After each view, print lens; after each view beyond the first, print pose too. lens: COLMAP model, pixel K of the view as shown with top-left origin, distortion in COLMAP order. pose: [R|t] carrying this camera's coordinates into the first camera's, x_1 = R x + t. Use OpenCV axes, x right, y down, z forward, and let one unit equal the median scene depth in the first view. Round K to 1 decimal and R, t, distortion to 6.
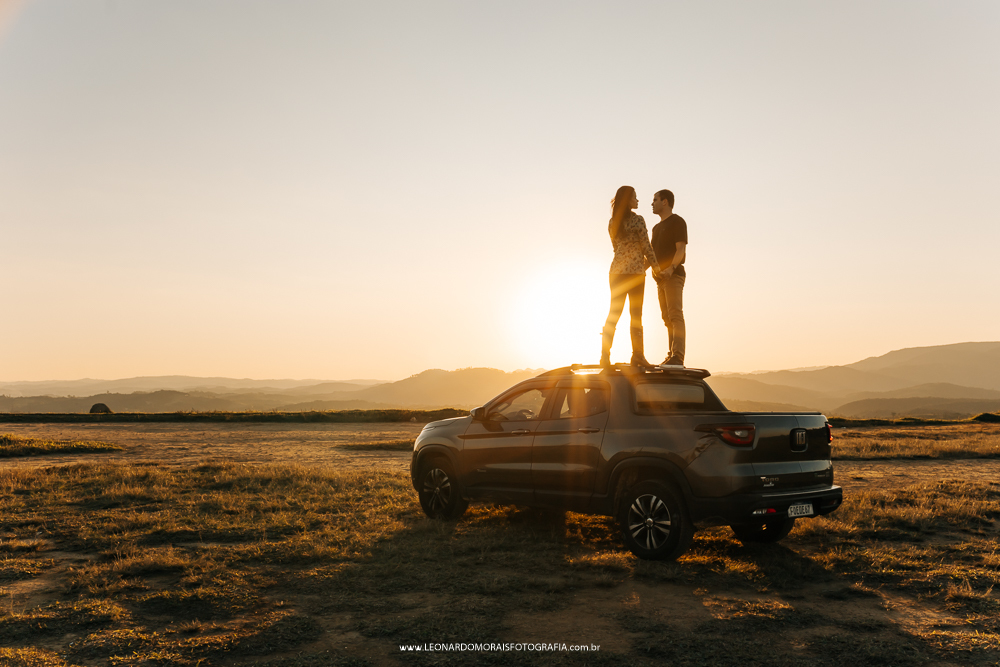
lens RADIAL K [[949.0, 0, 498.3], [0, 949.0, 329.6], [0, 0, 1]] dist [-0.061467, 0.000000]
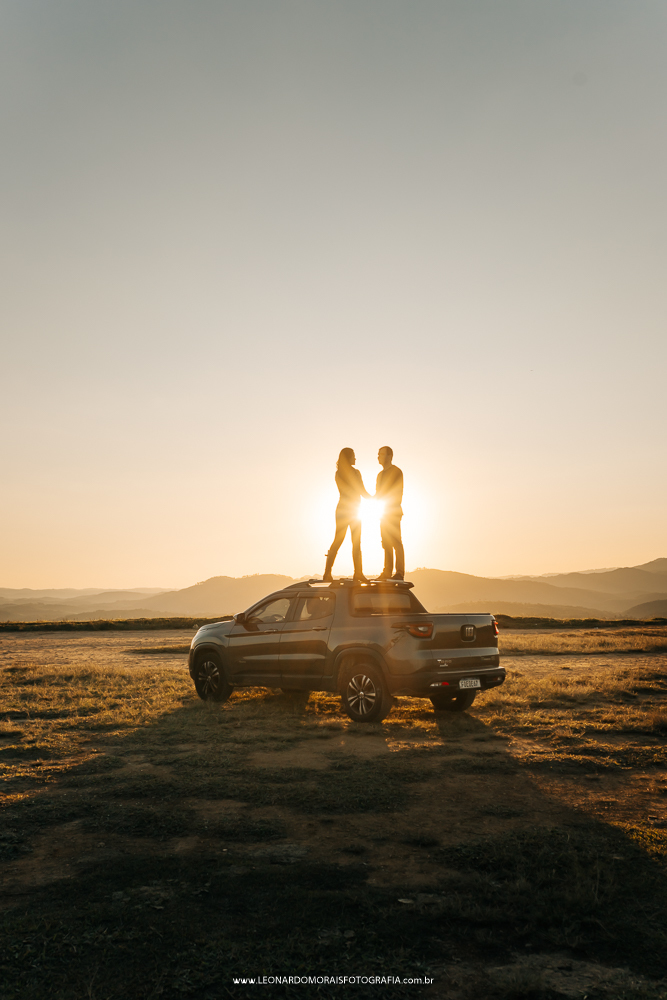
lens RADIAL K [[949.0, 0, 334.9], [0, 949.0, 502.0], [0, 0, 1]] dist [-0.061467, 0.000000]
pose [[0.998466, -0.009684, 0.054524, 0.043869], [0.011631, 0.999302, -0.035505, -0.024937], [-0.054142, 0.036085, 0.997881, -0.339719]]
